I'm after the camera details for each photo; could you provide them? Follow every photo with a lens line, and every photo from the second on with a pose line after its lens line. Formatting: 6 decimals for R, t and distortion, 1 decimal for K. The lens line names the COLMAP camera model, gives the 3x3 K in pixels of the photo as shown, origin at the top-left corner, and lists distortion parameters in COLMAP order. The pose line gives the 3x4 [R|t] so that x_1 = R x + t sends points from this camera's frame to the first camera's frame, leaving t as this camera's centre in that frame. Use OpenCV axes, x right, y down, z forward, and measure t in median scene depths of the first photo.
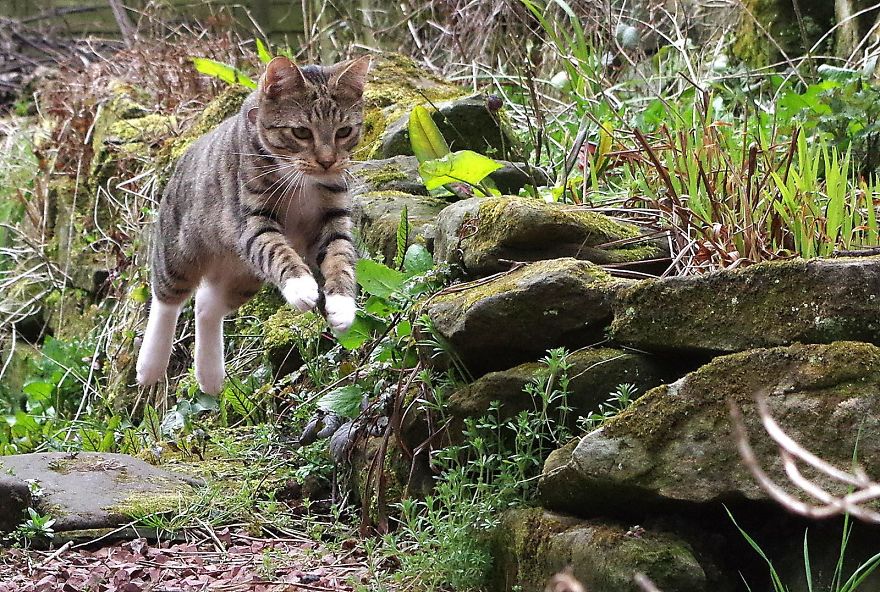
lens RADIAL K [[4871.1, 0, 440.0], [0, 4871.1, 296.0], [0, 0, 1]] dist [-0.532151, 17.309551]
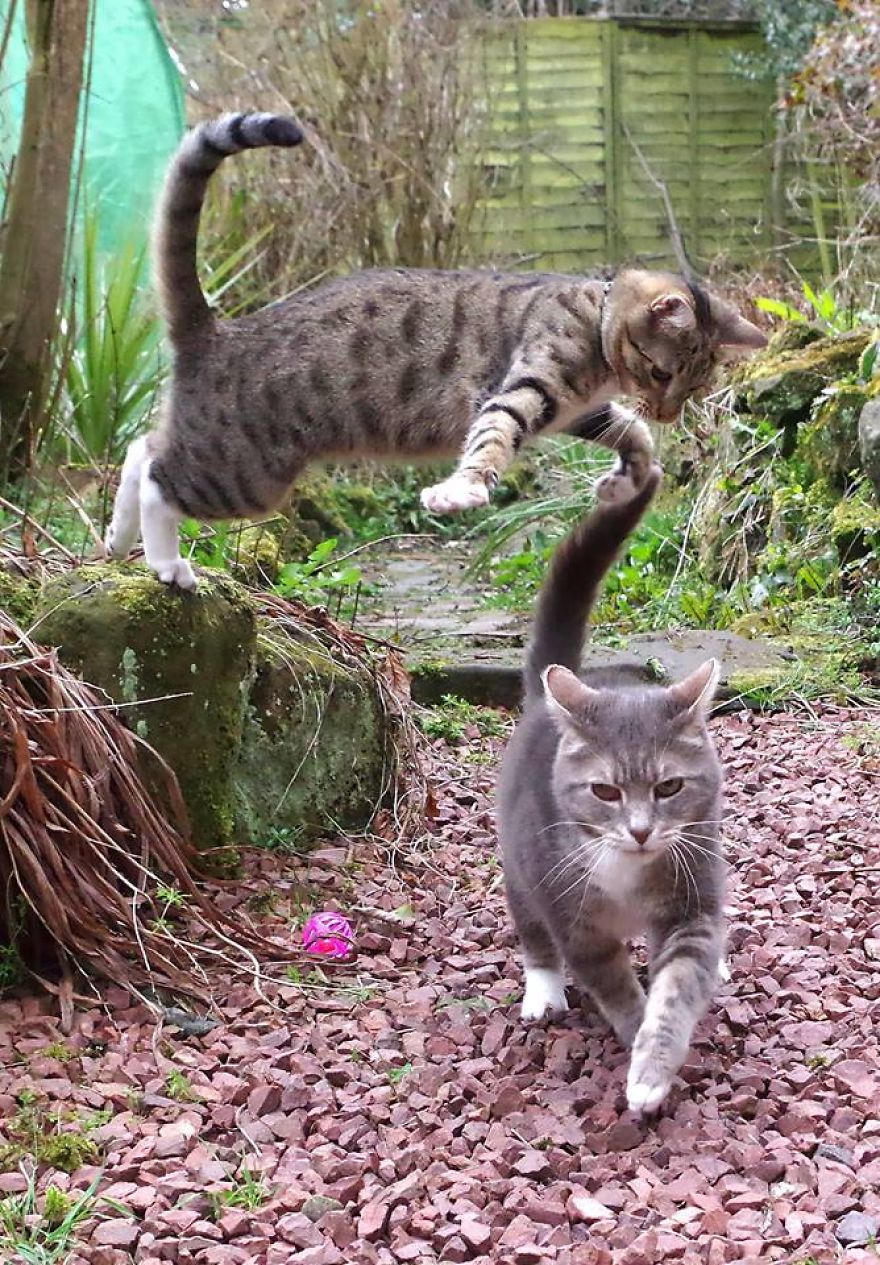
lens RADIAL K [[2866.5, 0, 584.1], [0, 2866.5, 726.6], [0, 0, 1]] dist [-0.038407, -0.511814]
pose [[0.996079, -0.008204, -0.088085, -0.038234], [0.017639, 0.994117, 0.106869, -0.022157], [0.086690, -0.108004, 0.990364, 0.281515]]
